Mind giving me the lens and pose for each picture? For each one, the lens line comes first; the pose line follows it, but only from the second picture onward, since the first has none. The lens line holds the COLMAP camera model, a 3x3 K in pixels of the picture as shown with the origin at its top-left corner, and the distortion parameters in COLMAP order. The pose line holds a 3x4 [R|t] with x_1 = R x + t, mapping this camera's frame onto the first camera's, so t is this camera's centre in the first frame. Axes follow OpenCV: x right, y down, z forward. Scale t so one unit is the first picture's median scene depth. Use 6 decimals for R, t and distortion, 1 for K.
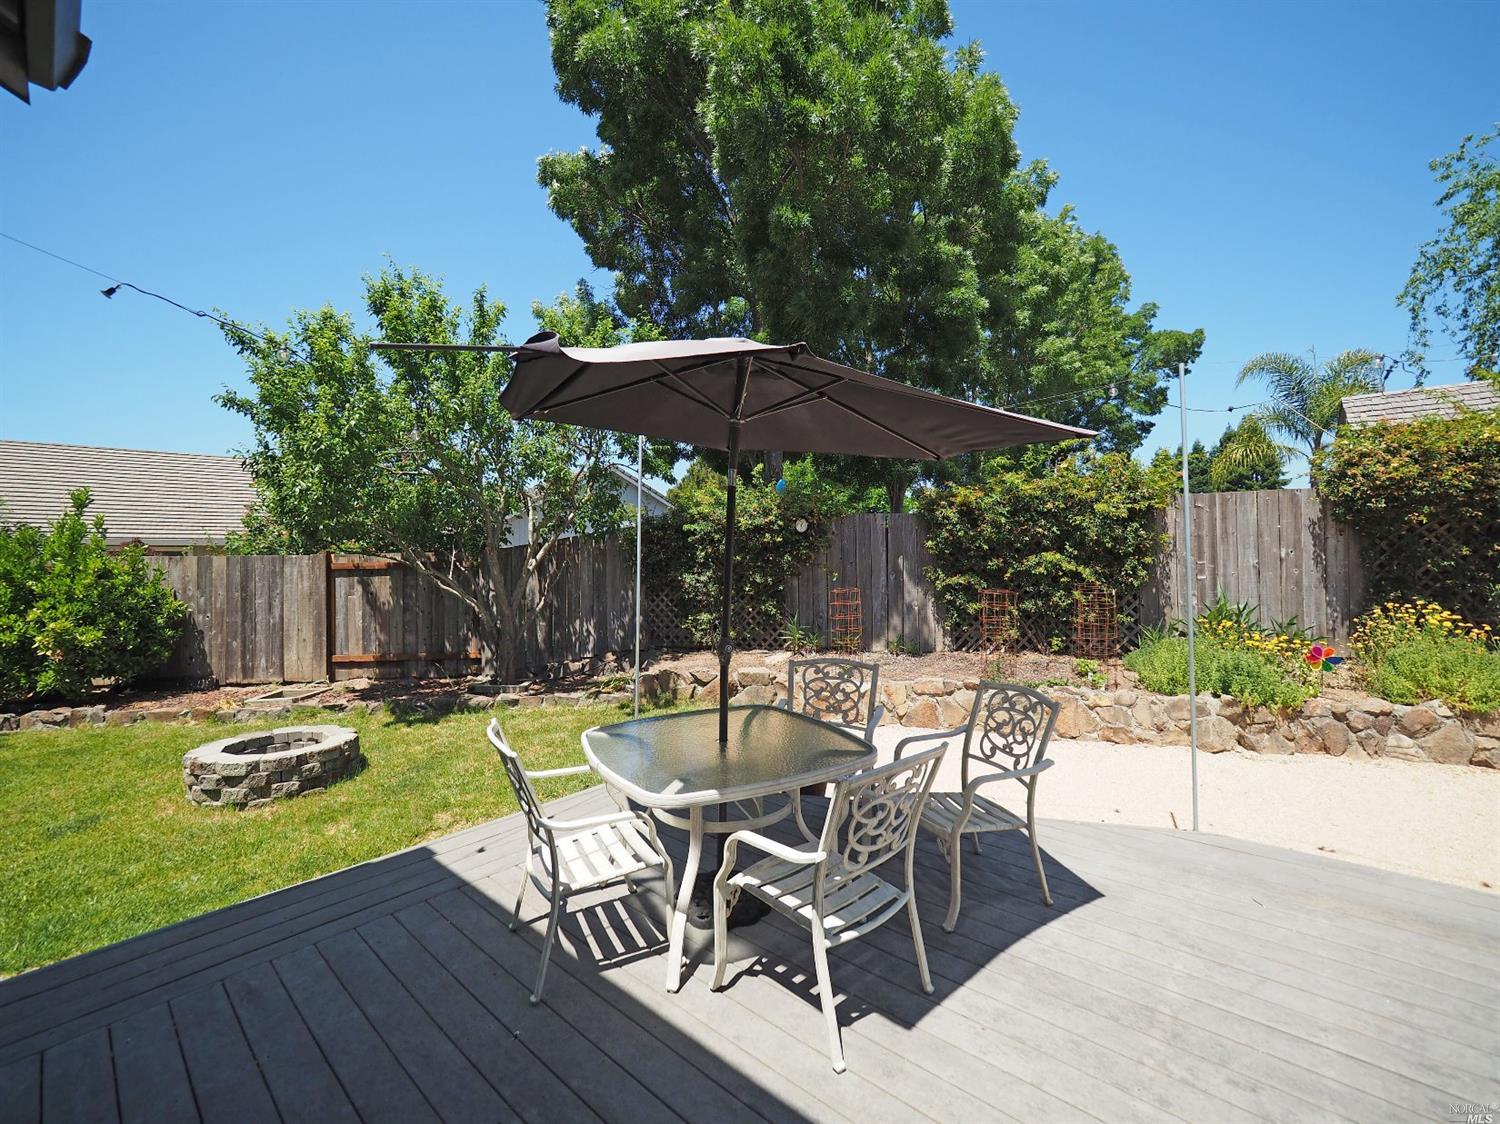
lens RADIAL K [[625.7, 0, 732.6], [0, 625.7, 556.3], [0, 0, 1]] dist [-0.003845, -0.000699]
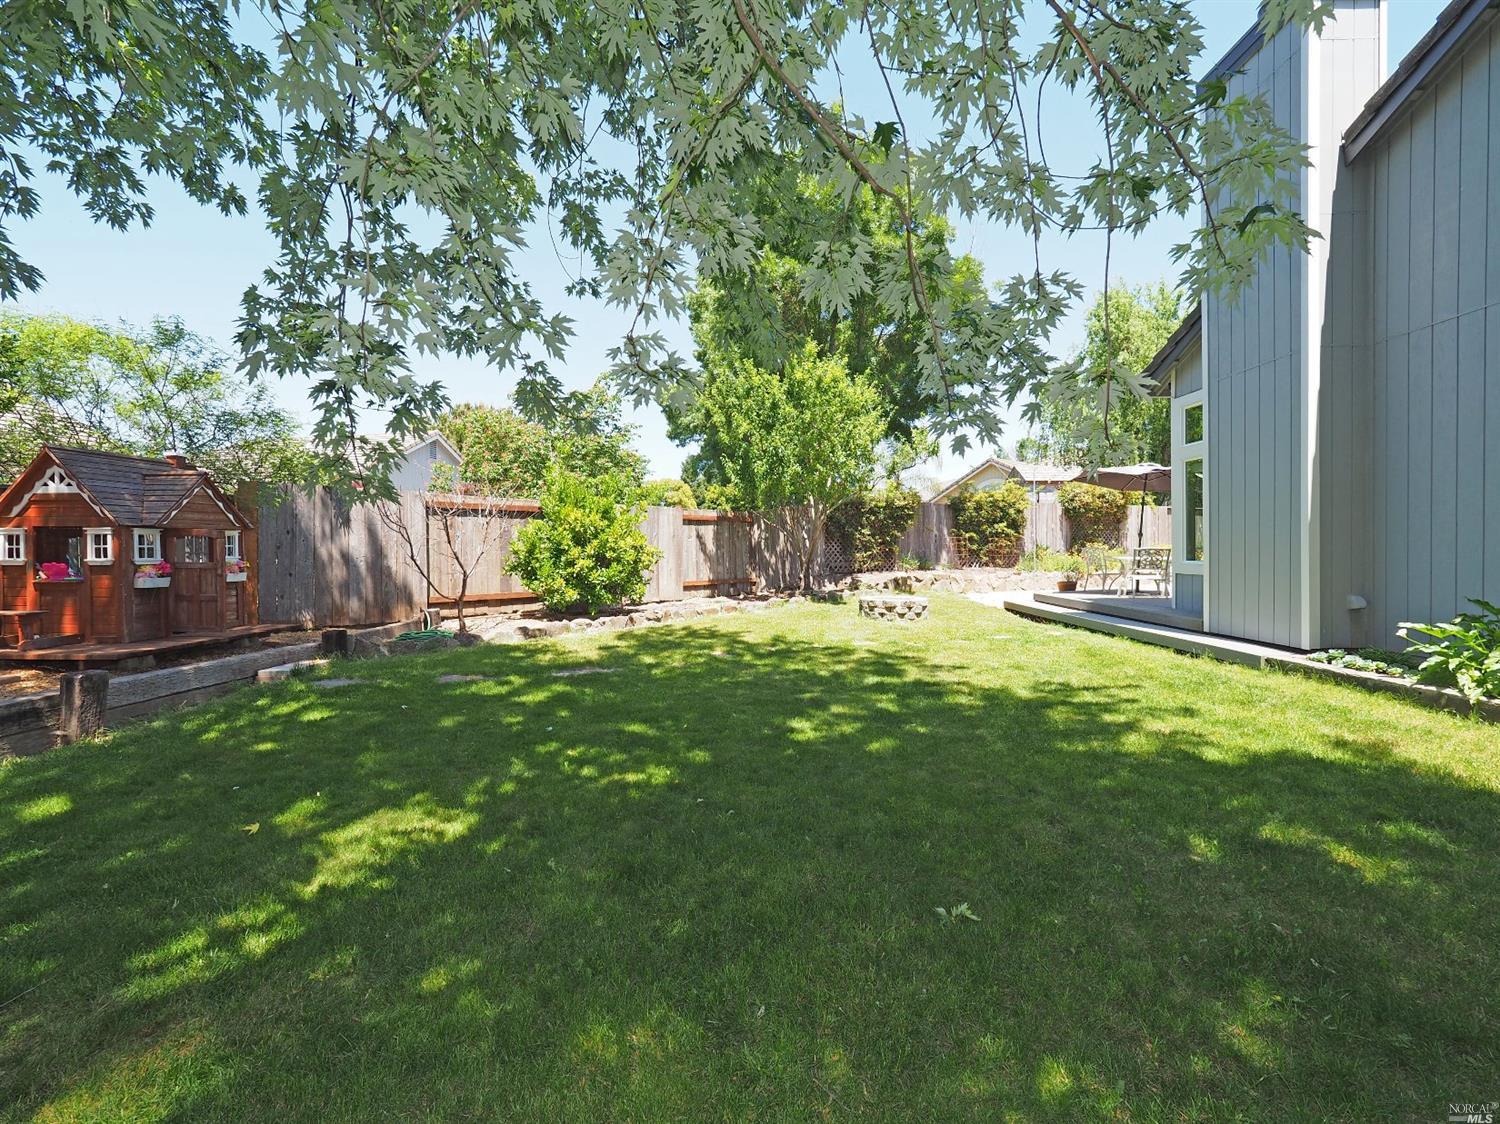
lens RADIAL K [[625.7, 0, 732.6], [0, 625.7, 556.3], [0, 0, 1]] dist [-0.003845, -0.000699]
pose [[0.761049, 0.004879, 0.648676, -1.478287], [-0.014044, 0.999861, 0.008956, 0.090865], [-0.648542, -0.015926, 0.761012, -0.124736]]
